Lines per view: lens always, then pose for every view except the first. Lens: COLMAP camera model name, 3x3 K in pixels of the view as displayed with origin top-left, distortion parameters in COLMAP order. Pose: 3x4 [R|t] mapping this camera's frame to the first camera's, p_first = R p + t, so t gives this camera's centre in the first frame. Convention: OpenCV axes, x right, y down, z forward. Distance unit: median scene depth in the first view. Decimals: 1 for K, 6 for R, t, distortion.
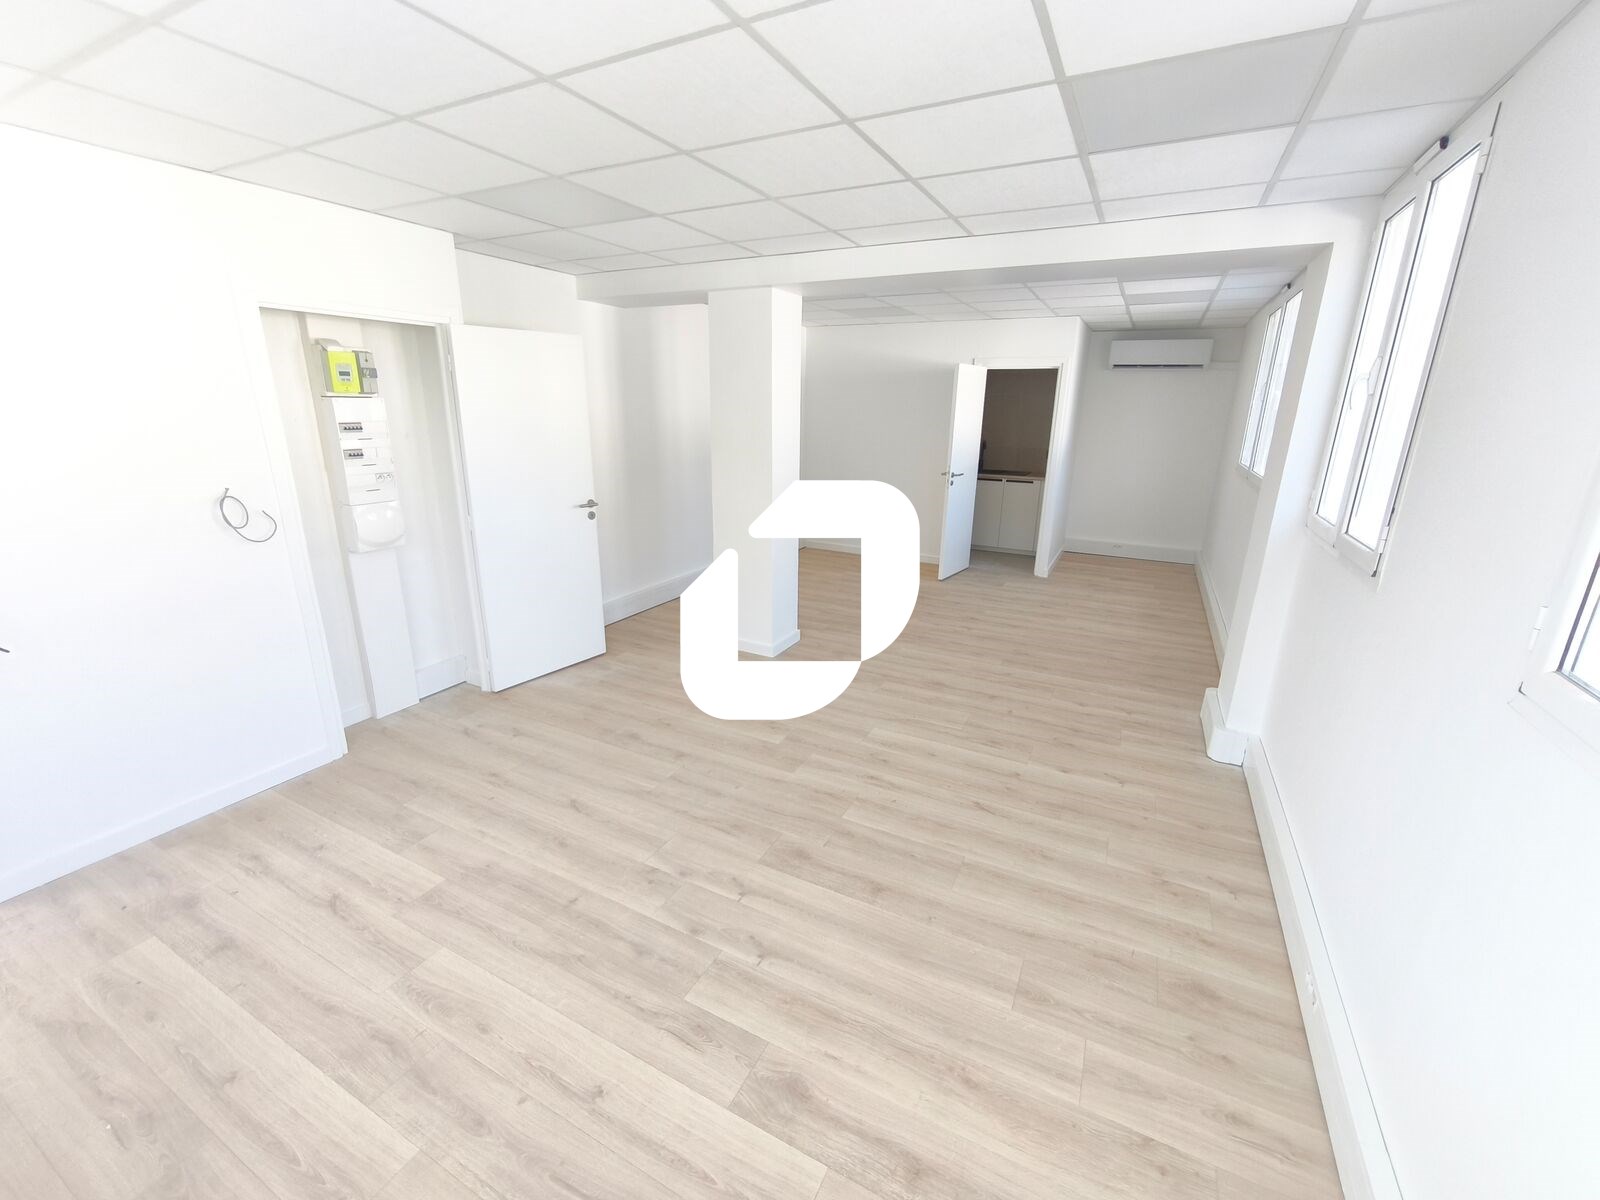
lens RADIAL K [[669.9, 0, 796.8], [0, 669.9, 601.7], [0, 0, 1]] dist [-0.001838, 0.000556]
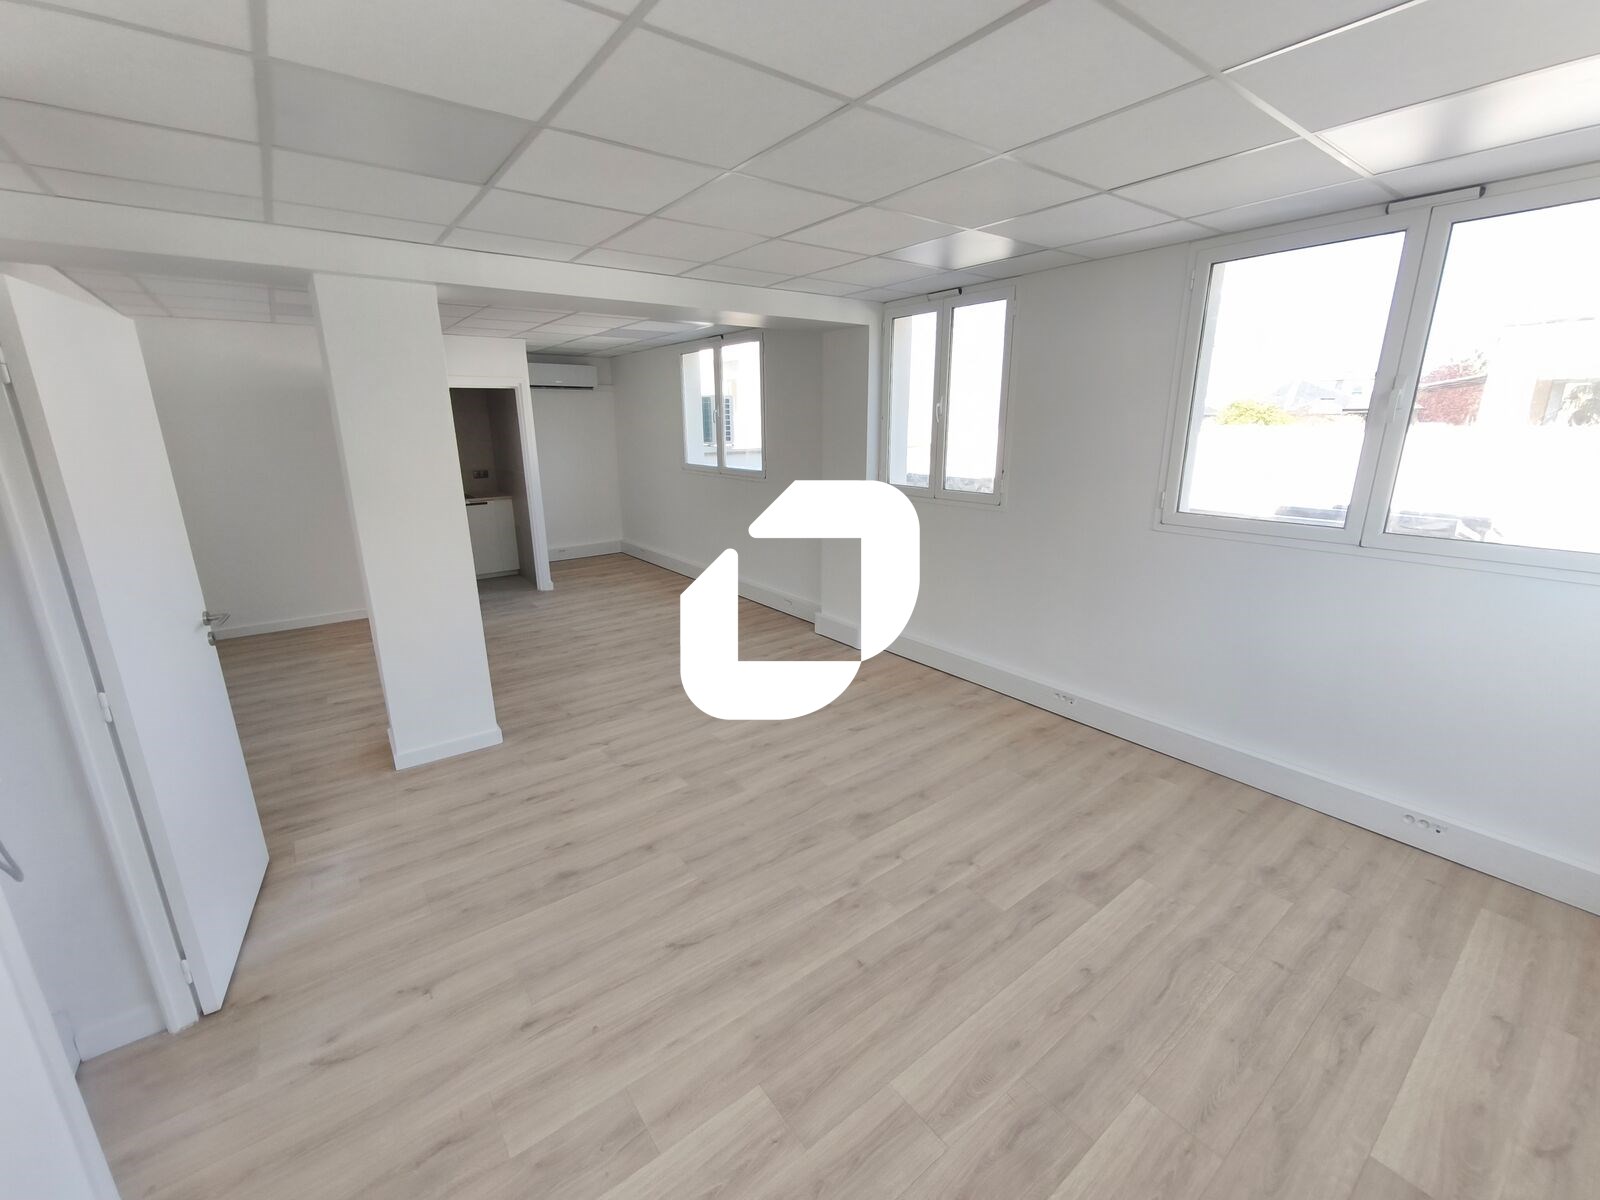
lens RADIAL K [[669.9, 0, 798.4], [0, 669.9, 595.5], [0, 0, 1]] dist [-0.001838, 0.000556]
pose [[0.419975, -0.246474, 0.873425, -0.945711], [0.271113, 0.952540, 0.138438, -0.172459], [-0.866094, 0.178656, 0.466865, 0.490557]]
